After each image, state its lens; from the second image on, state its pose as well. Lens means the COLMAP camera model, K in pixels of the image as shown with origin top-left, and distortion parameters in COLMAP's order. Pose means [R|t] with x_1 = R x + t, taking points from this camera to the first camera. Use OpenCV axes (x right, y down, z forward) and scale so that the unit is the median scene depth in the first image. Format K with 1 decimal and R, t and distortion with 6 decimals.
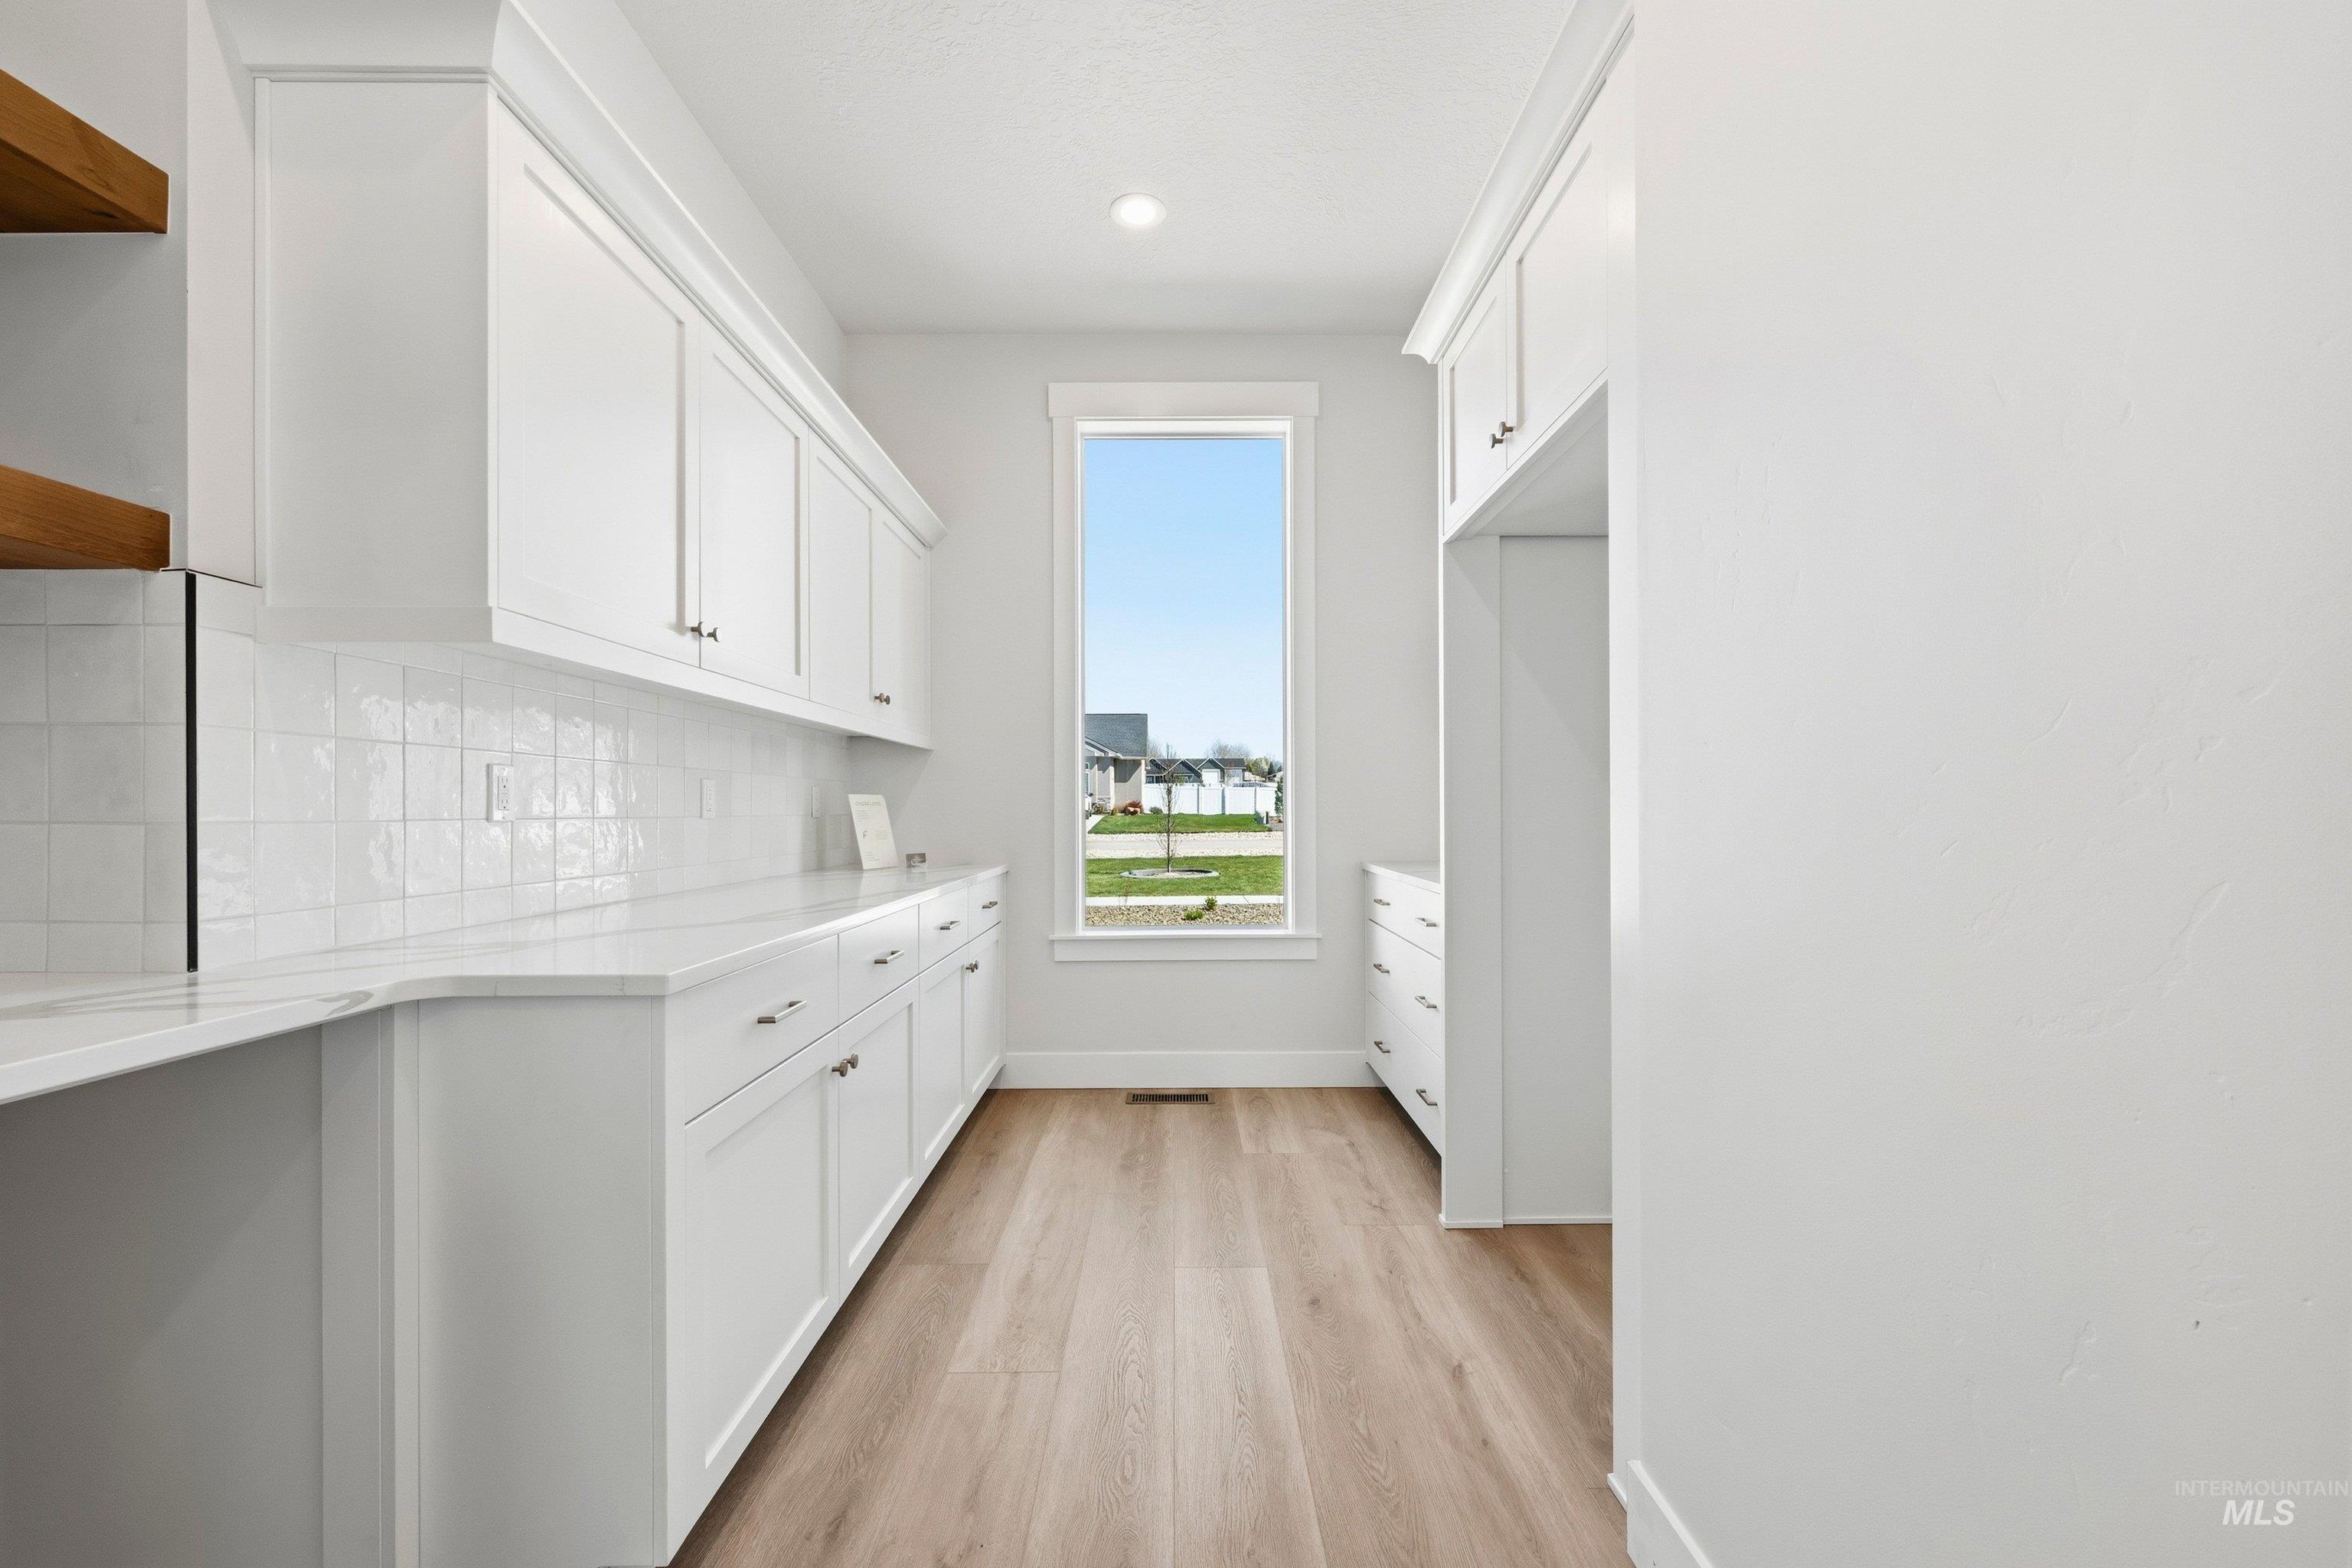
lens RADIAL K [[948.0, 0, 1177.7], [0, 948.0, 806.0], [0, 0, 1]] dist [-0.000487, -0.000017]
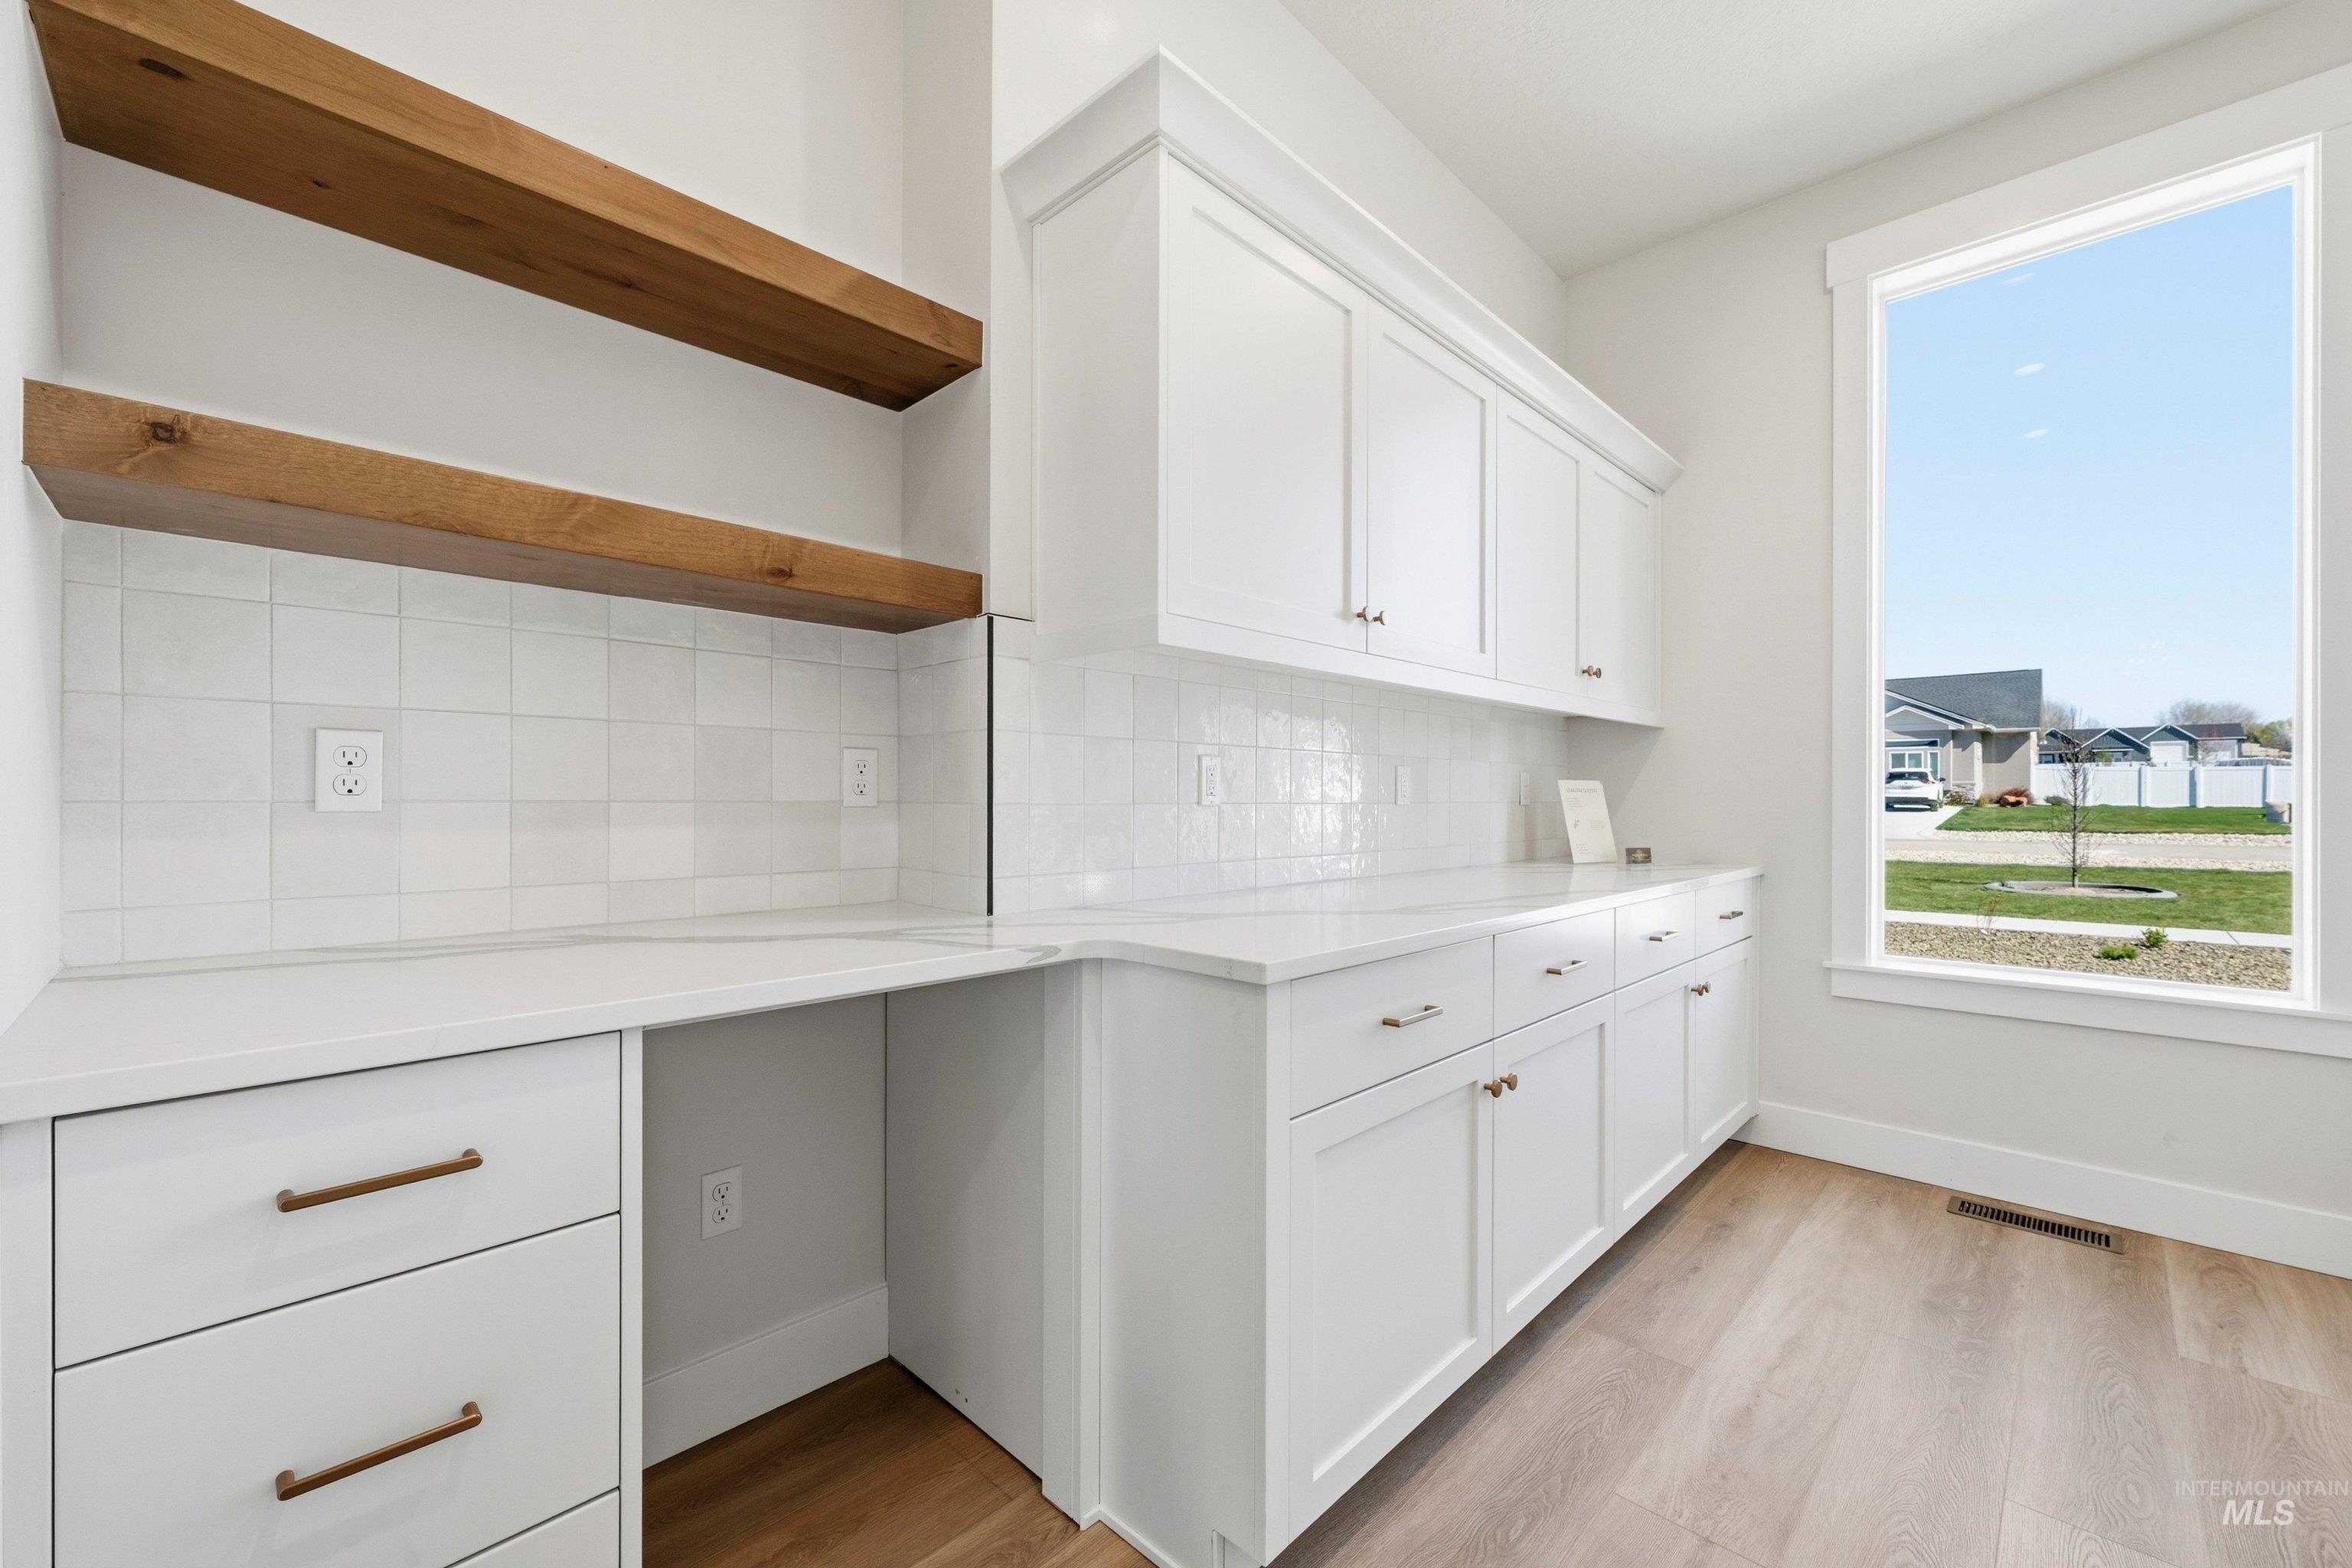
lens RADIAL K [[945.8, 0, 1178.5], [0, 945.8, 796.6], [0, 0, 1]] dist [0.001742, -0.000099]
pose [[0.714677, 0.003530, -0.699445, 0.032644], [-0.001503, 0.999993, 0.003511, 0.001038], [0.699453, -0.001458, 0.714677, 0.098773]]
